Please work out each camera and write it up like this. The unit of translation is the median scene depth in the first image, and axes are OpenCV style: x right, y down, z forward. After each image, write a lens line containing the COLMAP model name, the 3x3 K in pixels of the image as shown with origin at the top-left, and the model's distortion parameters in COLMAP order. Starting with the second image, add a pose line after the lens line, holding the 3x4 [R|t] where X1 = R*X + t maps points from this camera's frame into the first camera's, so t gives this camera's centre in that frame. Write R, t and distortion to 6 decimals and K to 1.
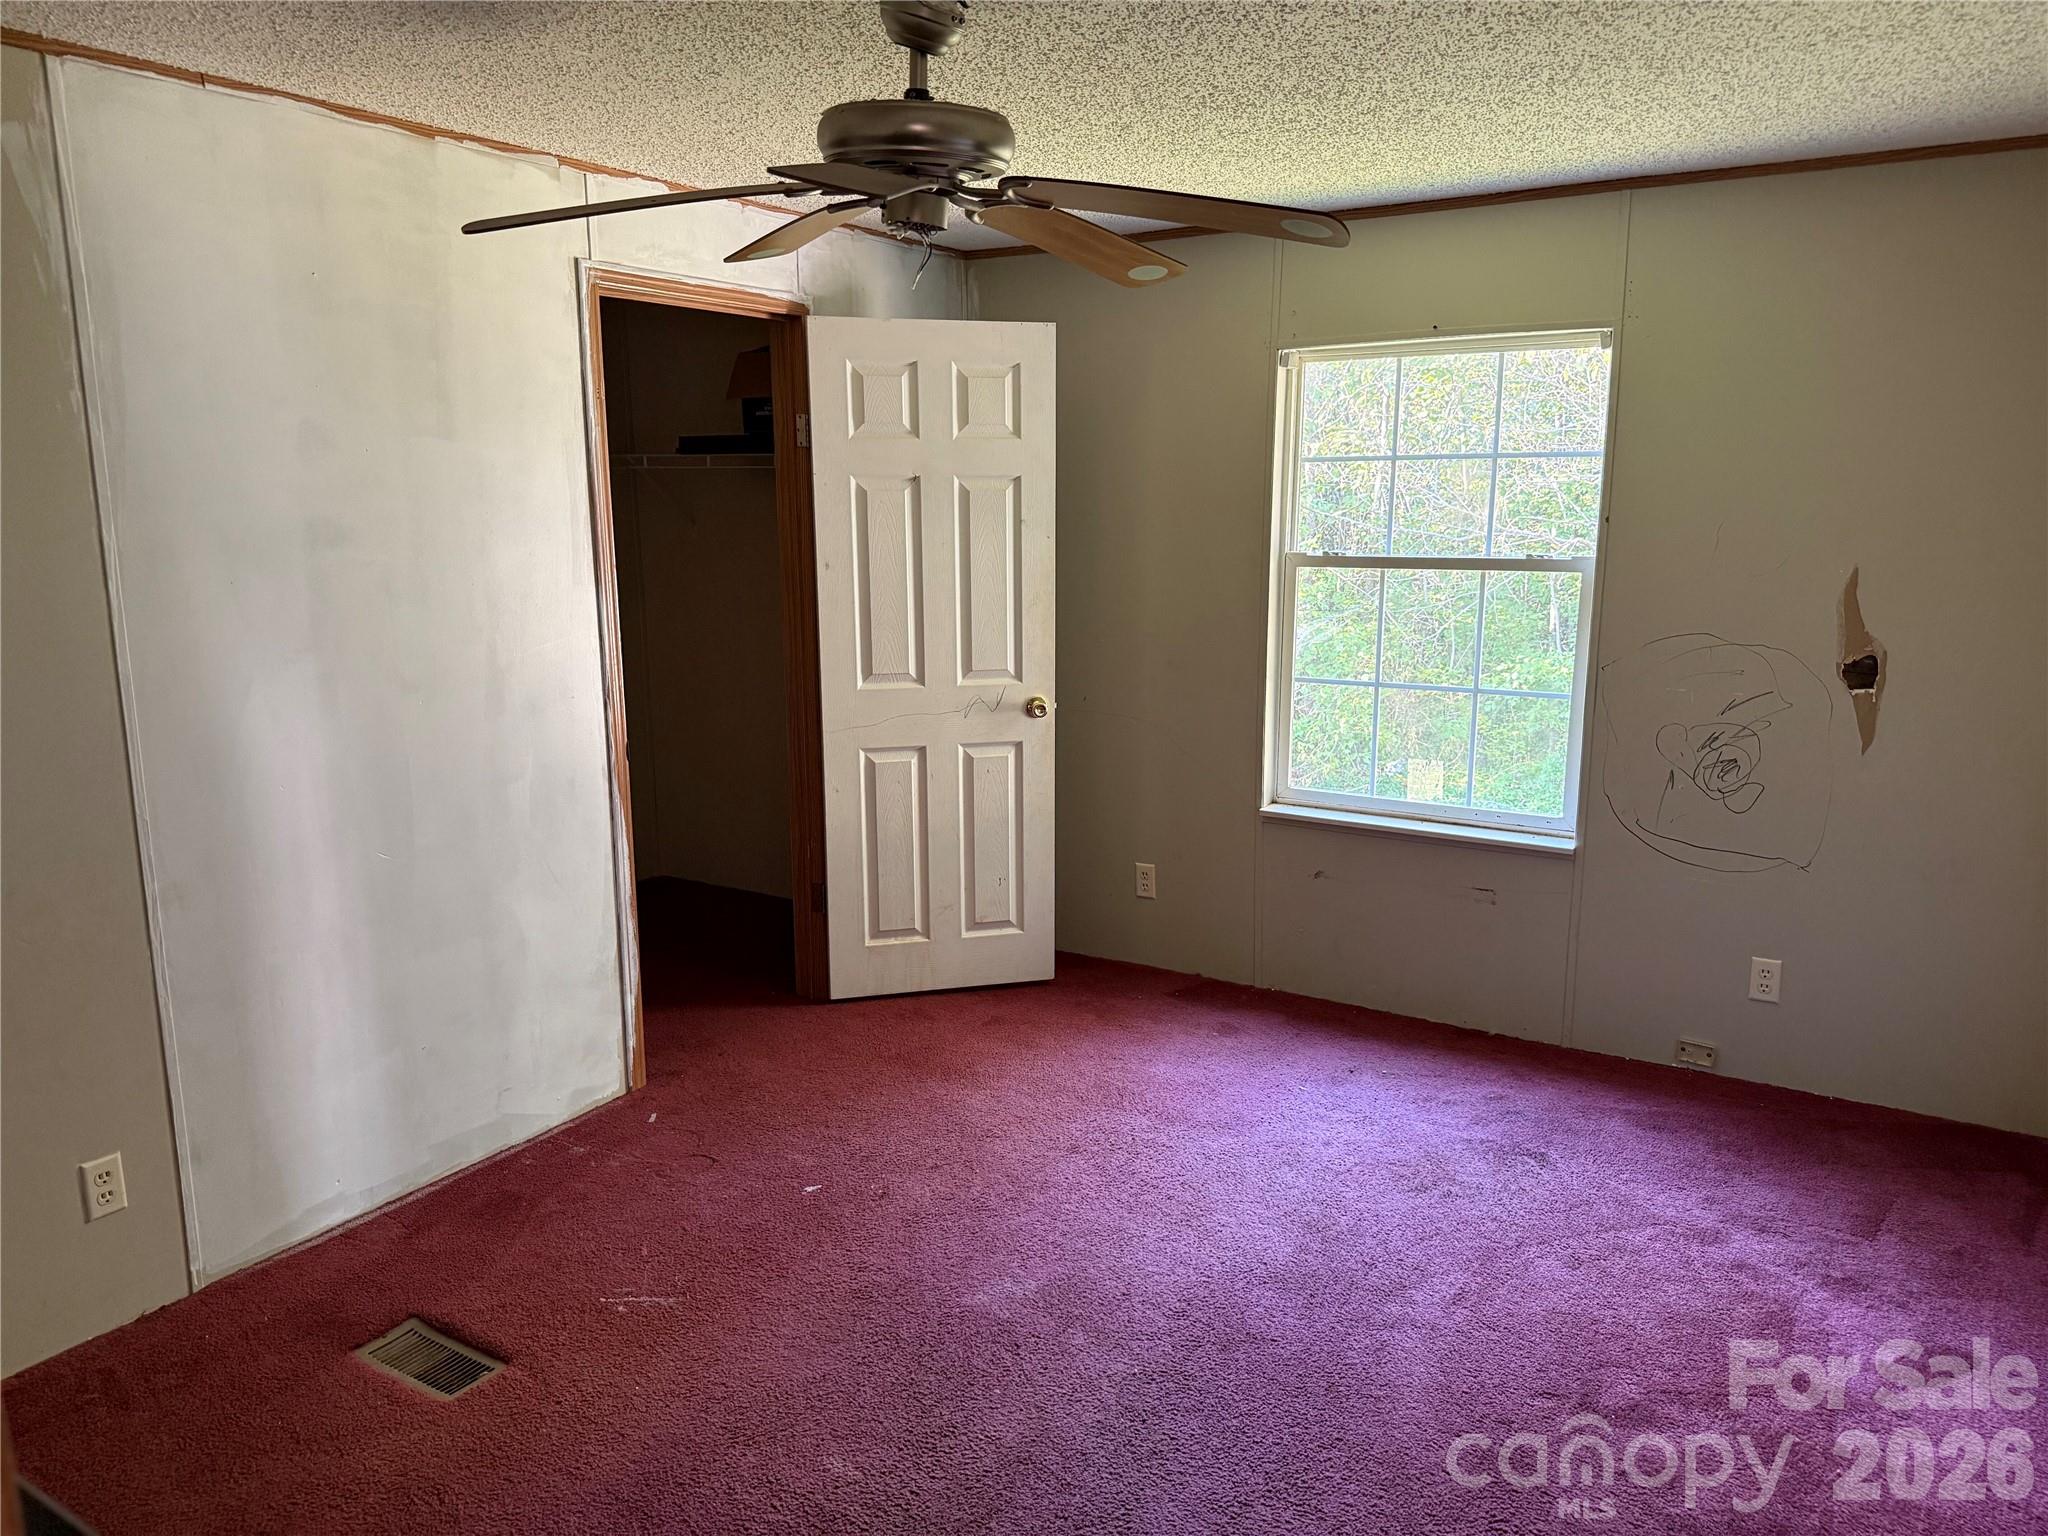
lens RADIAL K [[1439.9, 0, 1019.5], [0, 1439.9, 770.3], [0, 0, 1]] dist [0.001407, -0.012491]
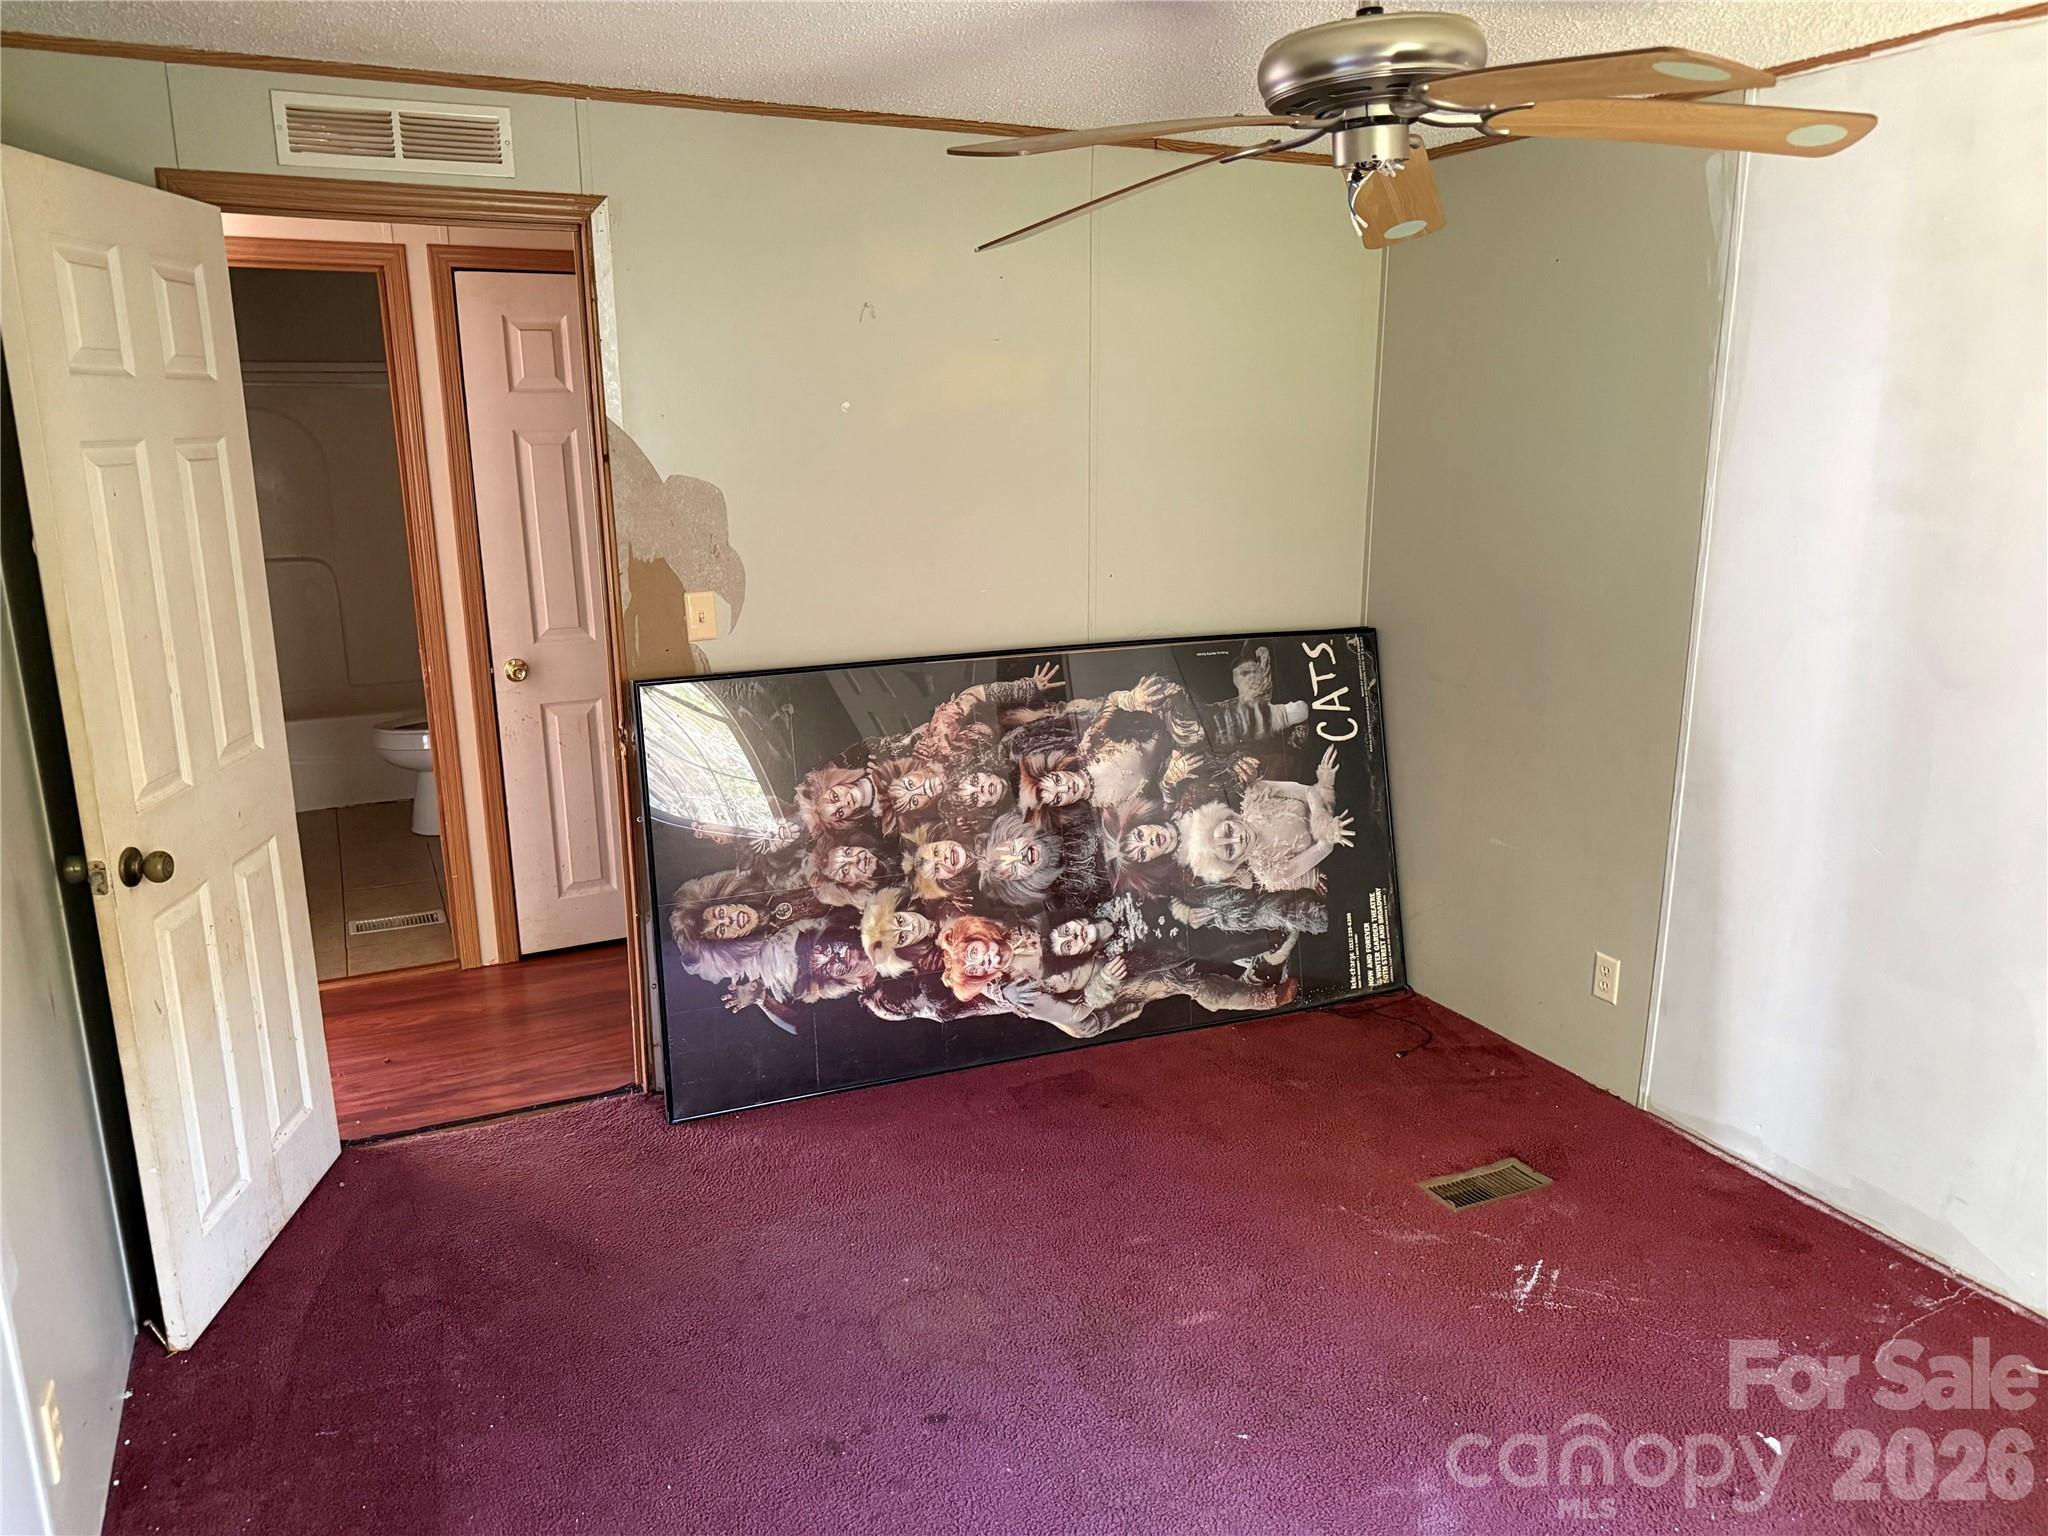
lens RADIAL K [[1439.9, 0, 1020.8], [0, 1439.9, 774.7], [0, 0, 1]] dist [0.001407, -0.012491]
pose [[-0.538990, 0.204472, -0.817117, 0.647108], [-0.154660, 0.929572, 0.334630, -0.226880], [0.827992, 0.306737, -0.469406, 1.042094]]
